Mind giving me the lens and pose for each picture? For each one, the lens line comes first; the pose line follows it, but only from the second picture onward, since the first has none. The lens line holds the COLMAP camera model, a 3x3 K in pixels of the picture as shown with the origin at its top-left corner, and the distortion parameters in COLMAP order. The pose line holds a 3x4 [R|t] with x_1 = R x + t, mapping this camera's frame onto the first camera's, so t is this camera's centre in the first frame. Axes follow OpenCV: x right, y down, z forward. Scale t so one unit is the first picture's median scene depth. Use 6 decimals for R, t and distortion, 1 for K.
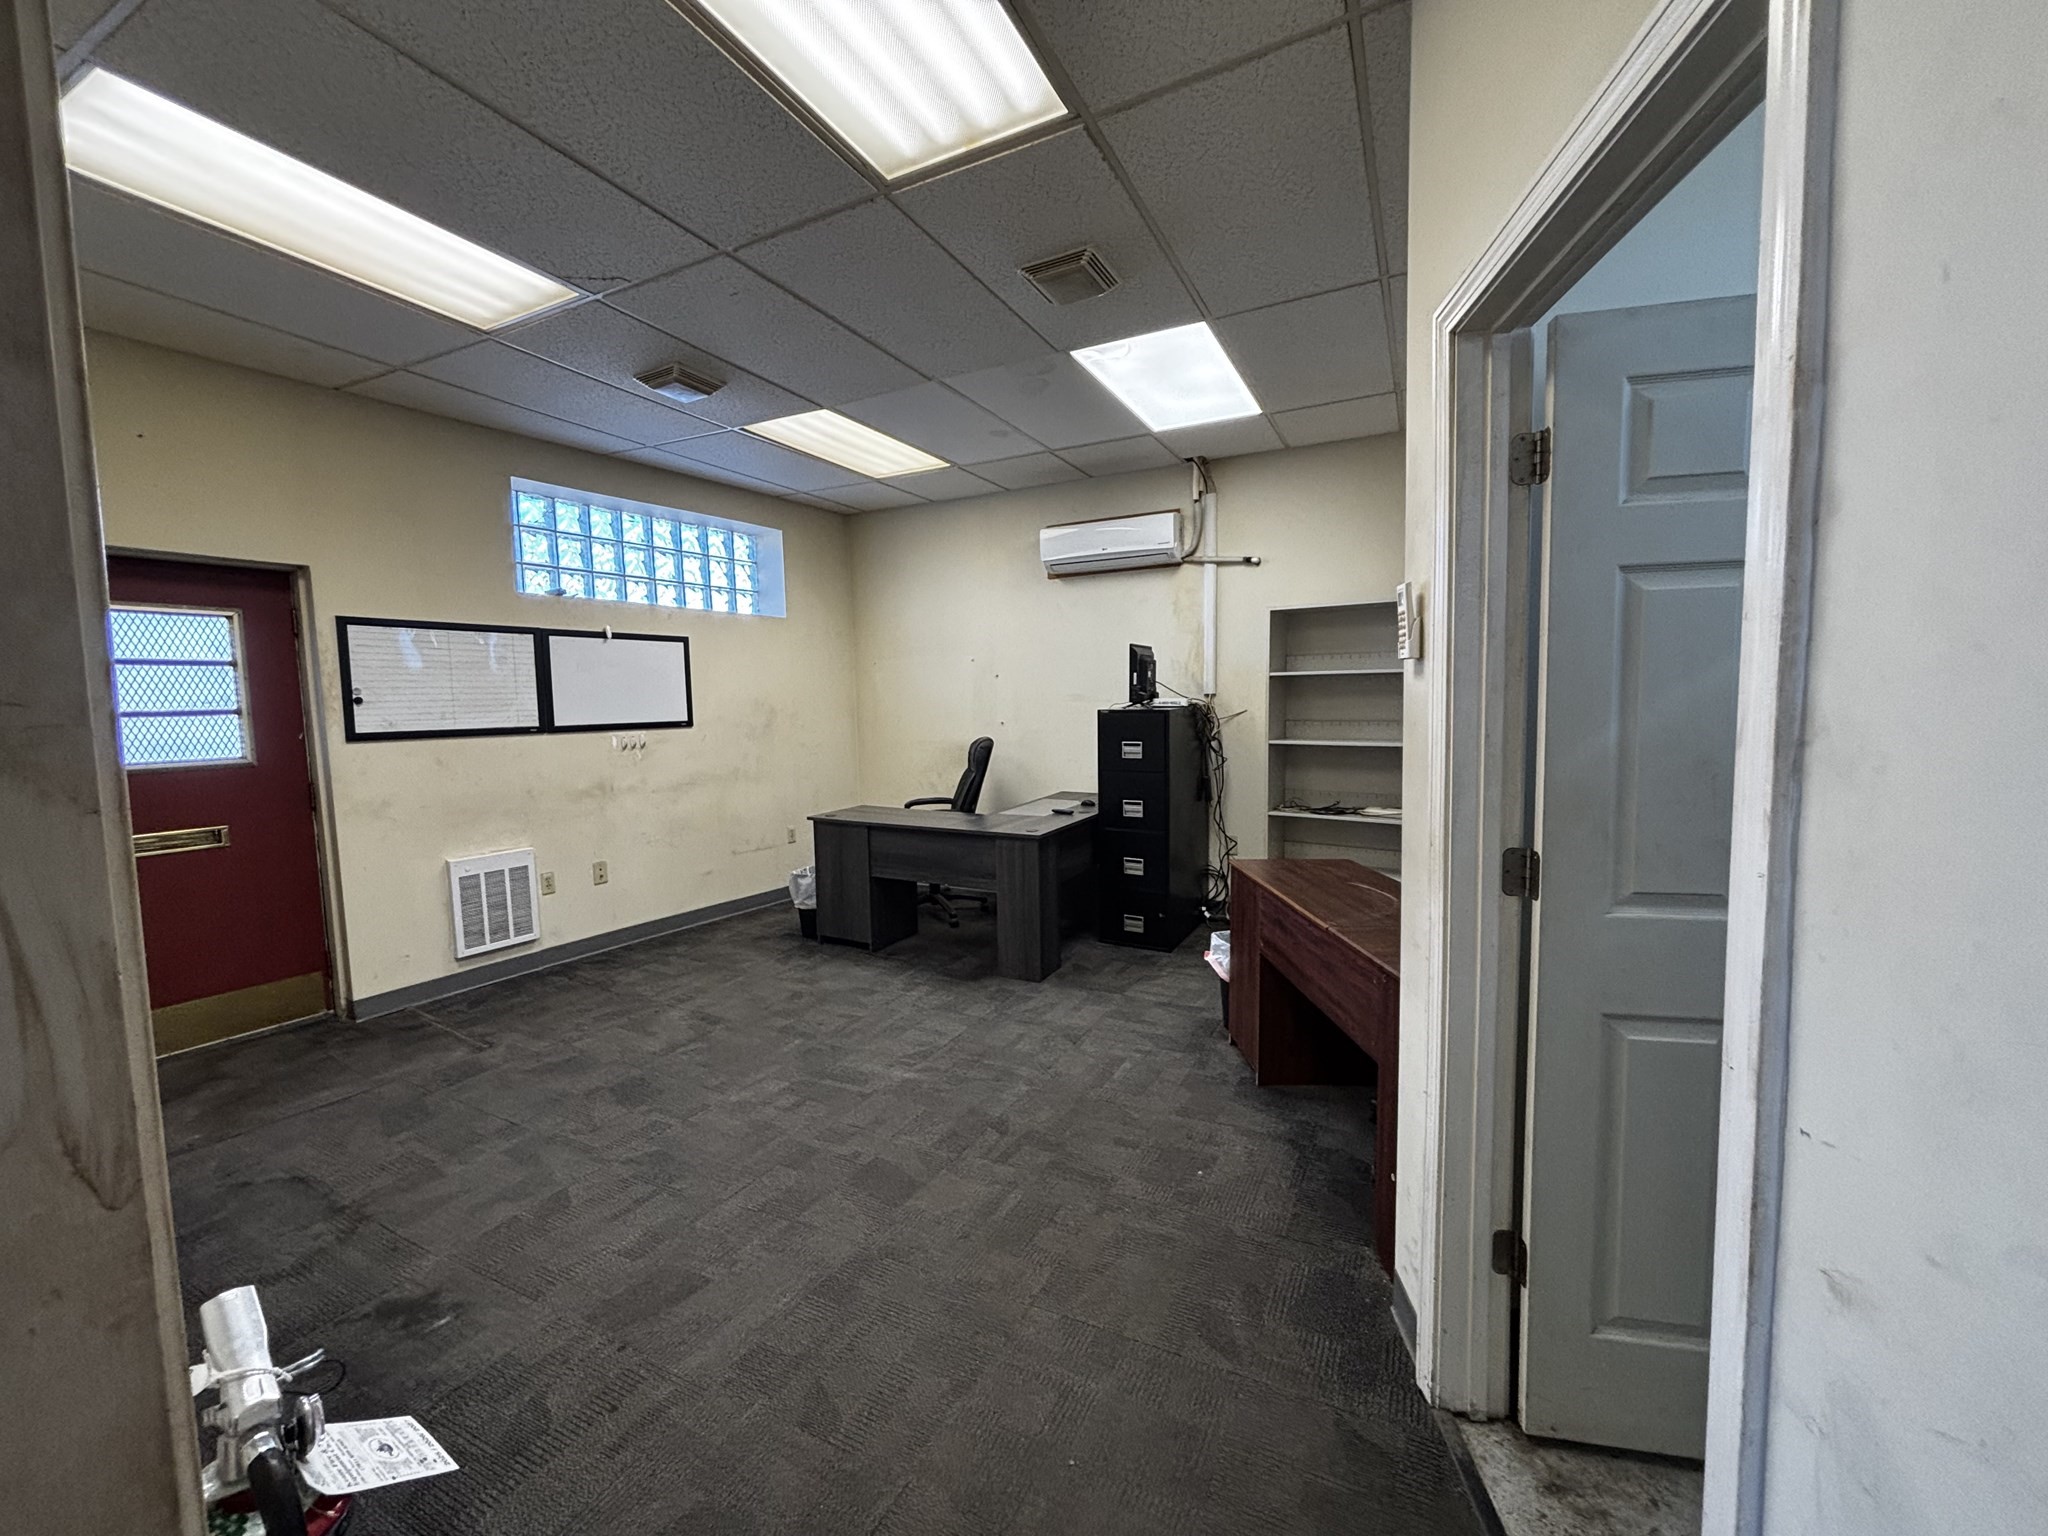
lens RADIAL K [[826.9, 0, 1022.9], [0, 826.9, 768.1], [0, 0, 1]] dist [-0.001510, -0.000002]
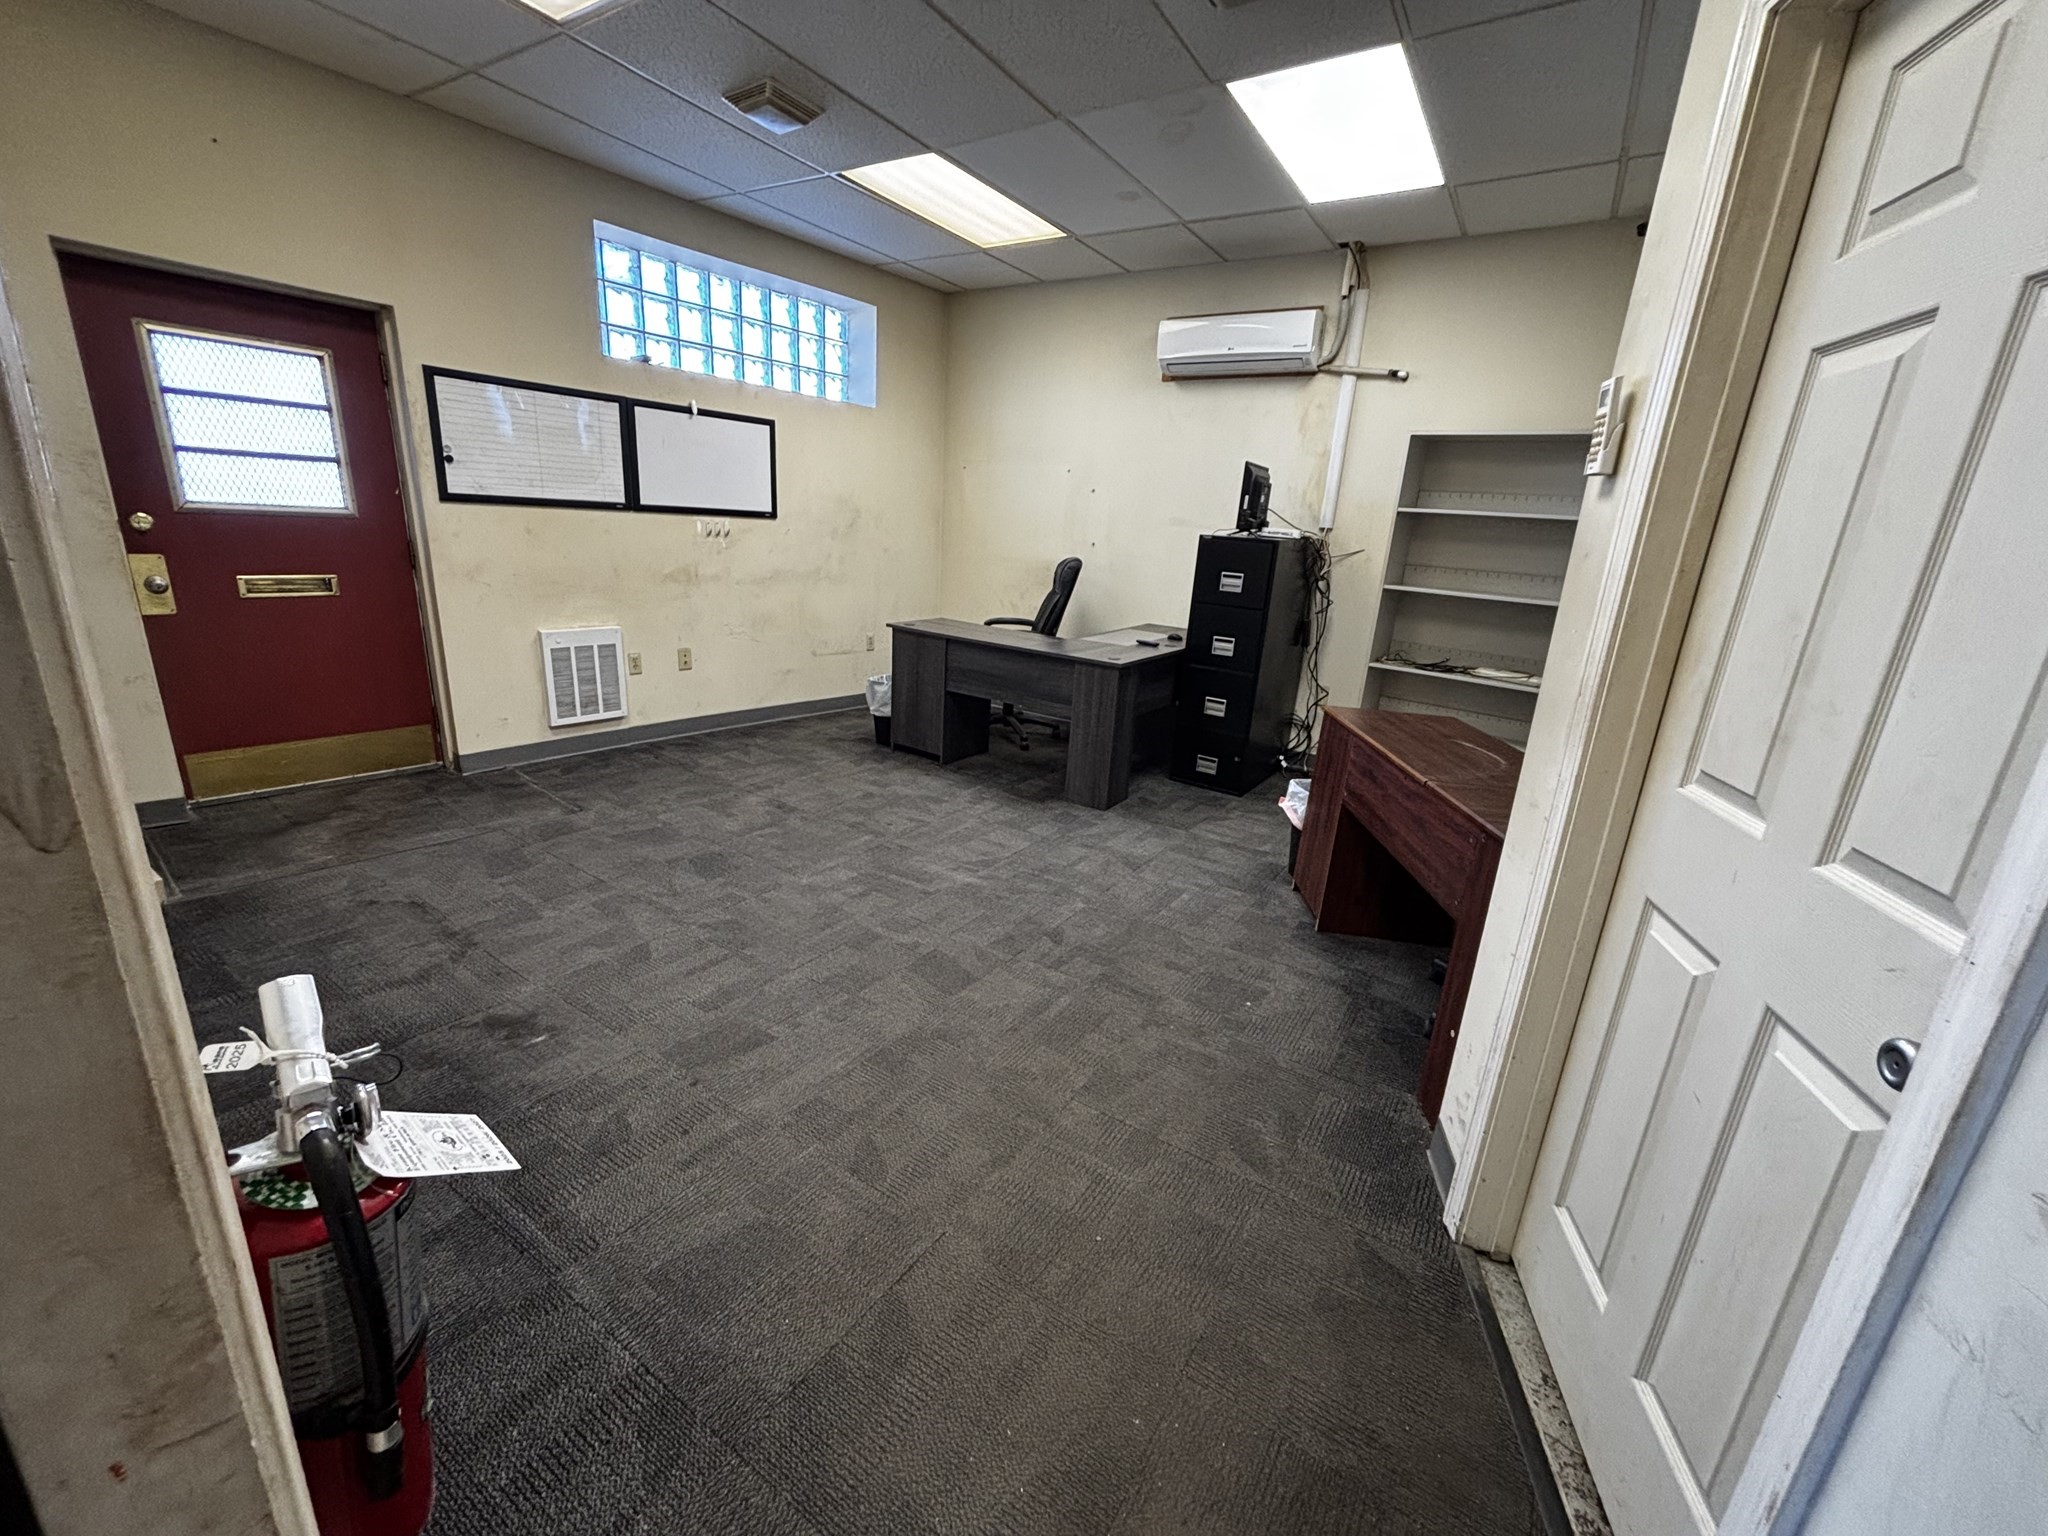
lens RADIAL K [[829.4, 0, 1024.0], [0, 829.4, 768.0], [0, 0, 1]] dist [0.000244, 0.000427]
pose [[0.991298, 0.106786, -0.076978, -0.006541], [-0.089305, 0.975156, 0.202718, 0.016848], [0.096713, -0.194079, 0.976207, 0.025539]]
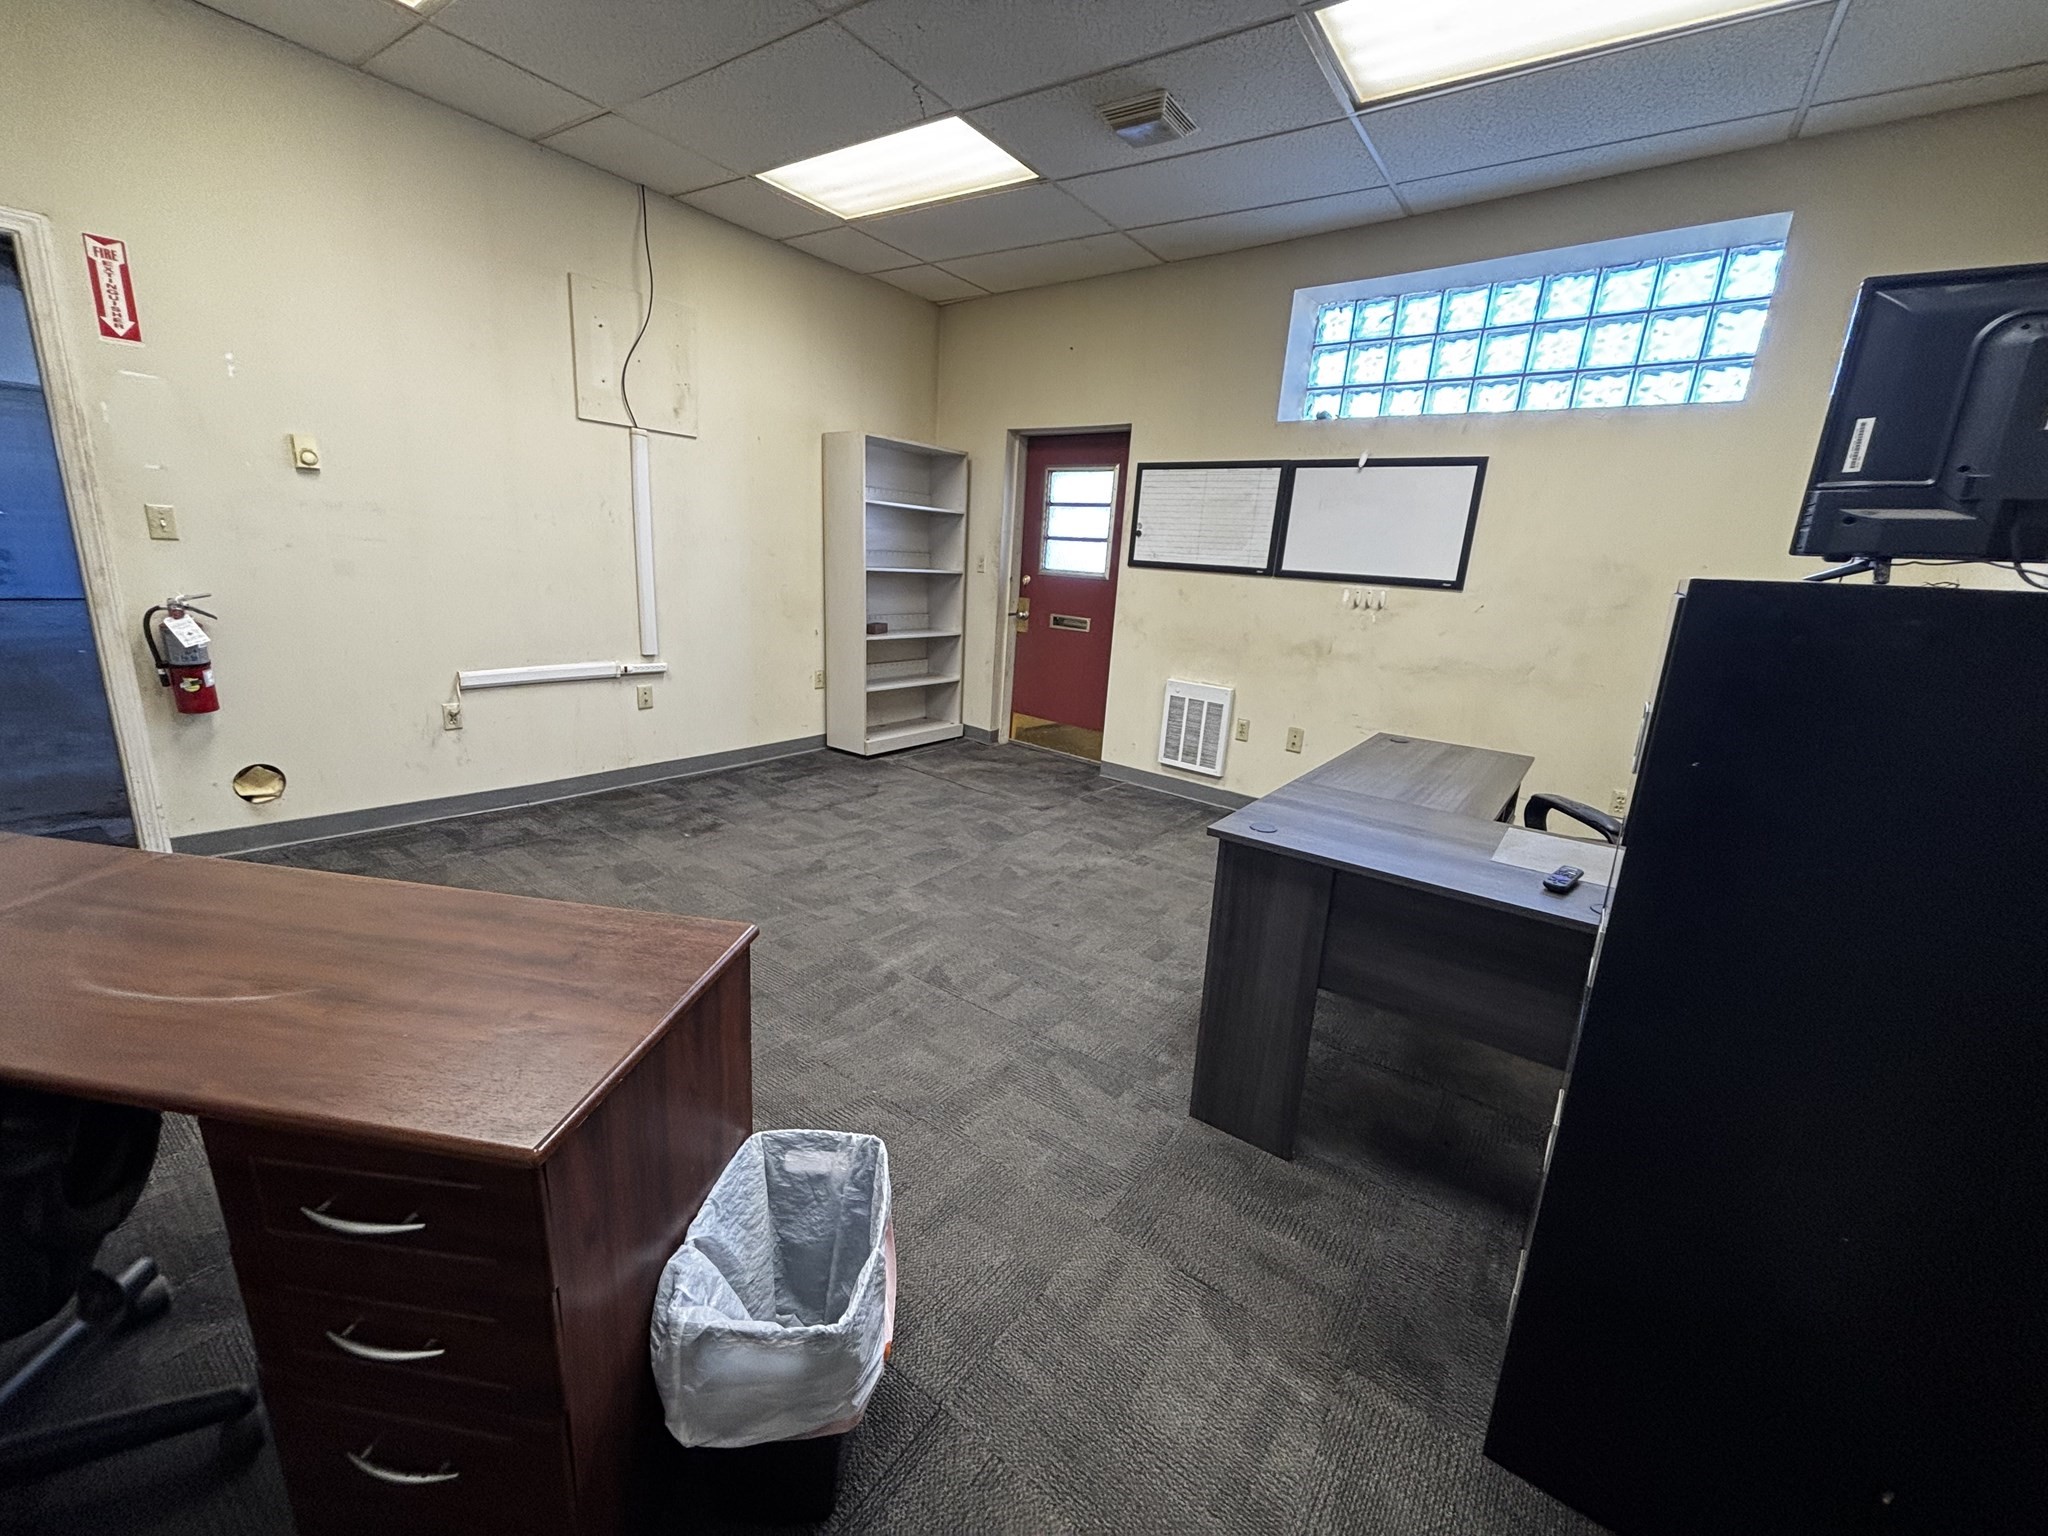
lens RADIAL K [[819.3, 0, 1030.7], [0, 819.3, 772.5], [0, 0, 1]] dist [-0.000059, 0.000017]
pose [[-0.154227, 0.260457, -0.953088, 0.502416], [-0.148219, 0.947614, 0.282946, -0.064600], [0.976855, 0.184904, -0.107544, 1.034359]]
